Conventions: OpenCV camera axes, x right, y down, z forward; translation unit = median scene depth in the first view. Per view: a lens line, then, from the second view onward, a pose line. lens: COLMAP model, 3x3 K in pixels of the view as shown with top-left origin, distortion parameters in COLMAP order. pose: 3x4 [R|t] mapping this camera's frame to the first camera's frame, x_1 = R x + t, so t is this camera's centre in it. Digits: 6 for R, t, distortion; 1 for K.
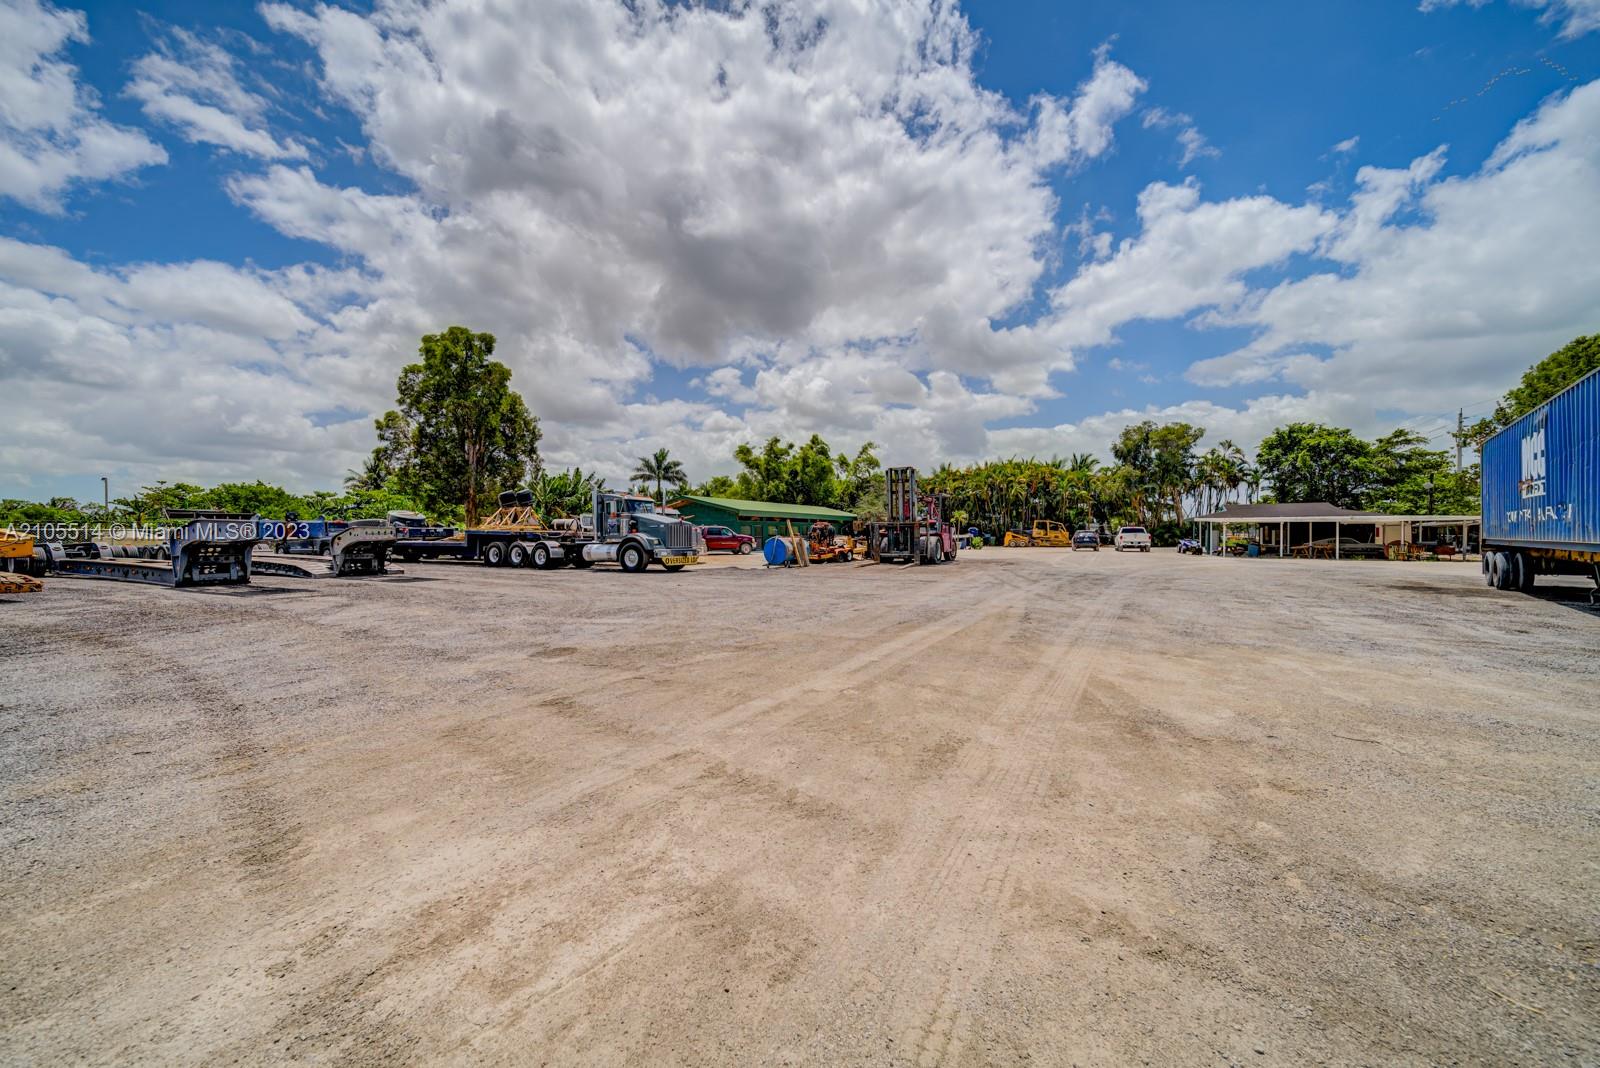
lens RADIAL K [[685.2, 0, 800.0], [0, 685.2, 534.0], [0, 0, 1]] dist [-0.000305, -0.000028]
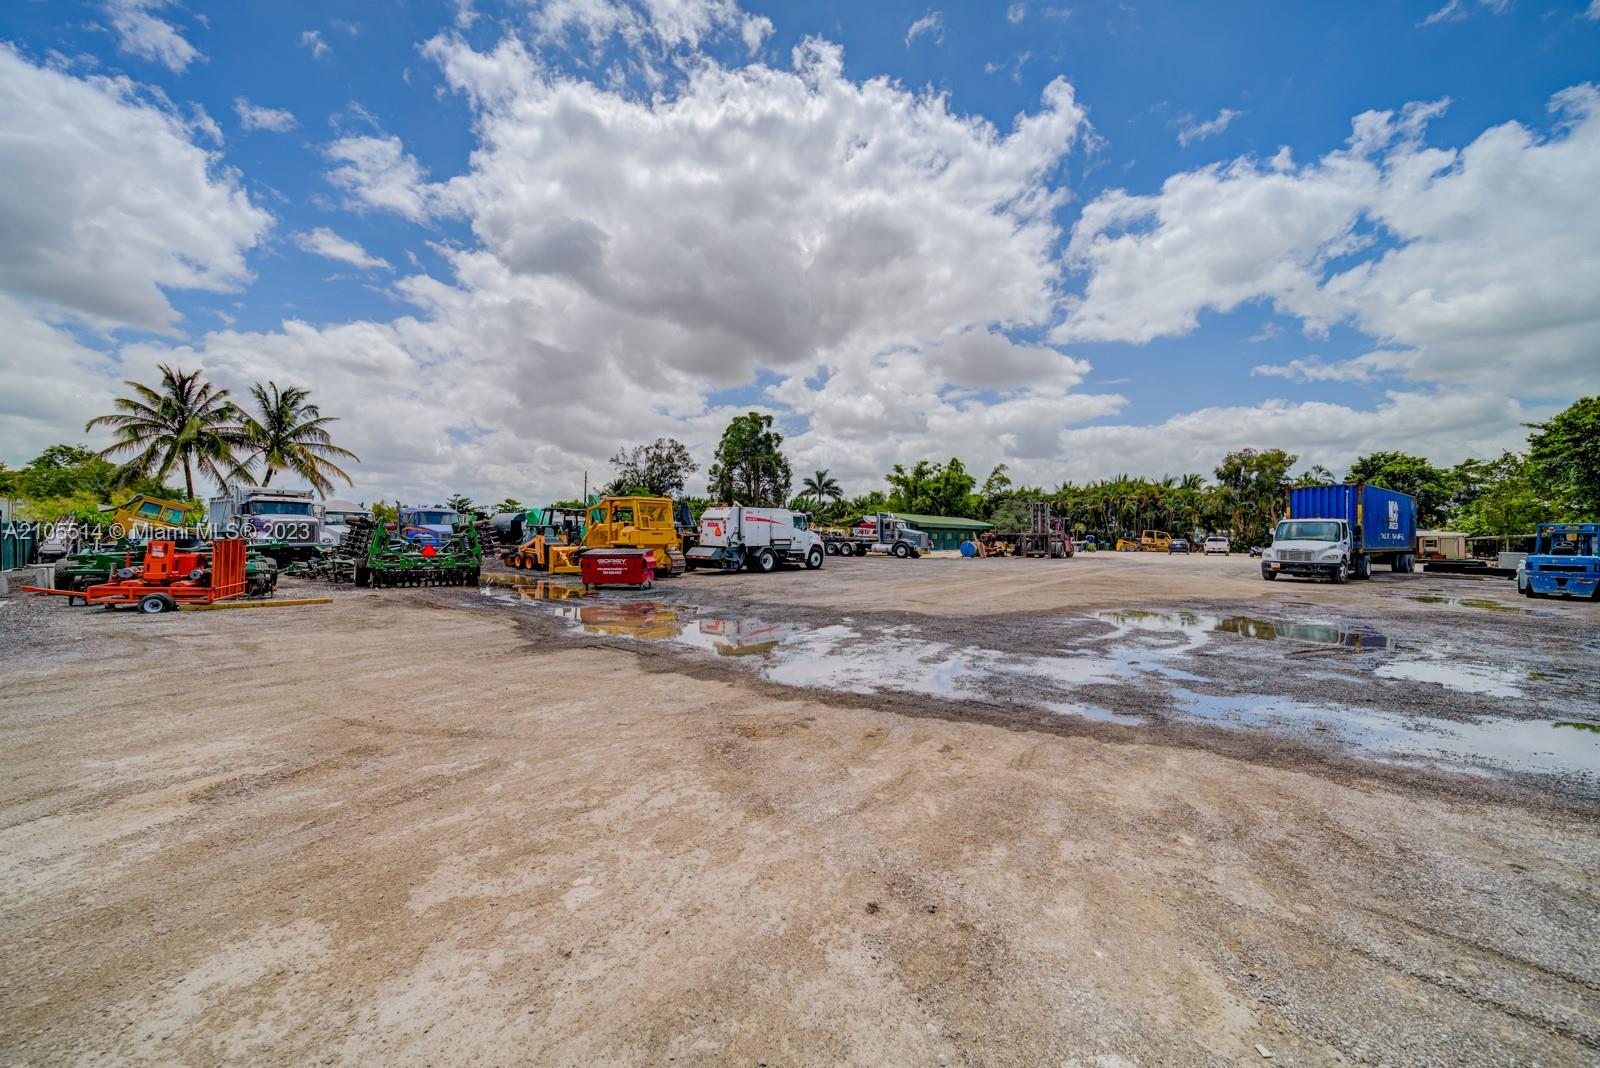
lens RADIAL K [[601.1, 0, 800.0], [0, 601.1, 534.0], [0, 0, 1]] dist [0.000380, 0.000028]
pose [[0.978500, 0.010797, -0.205964, -0.040339], [-0.011990, 0.999918, -0.004543, -0.000822], [0.205898, 0.006914, 0.978549, -0.187360]]
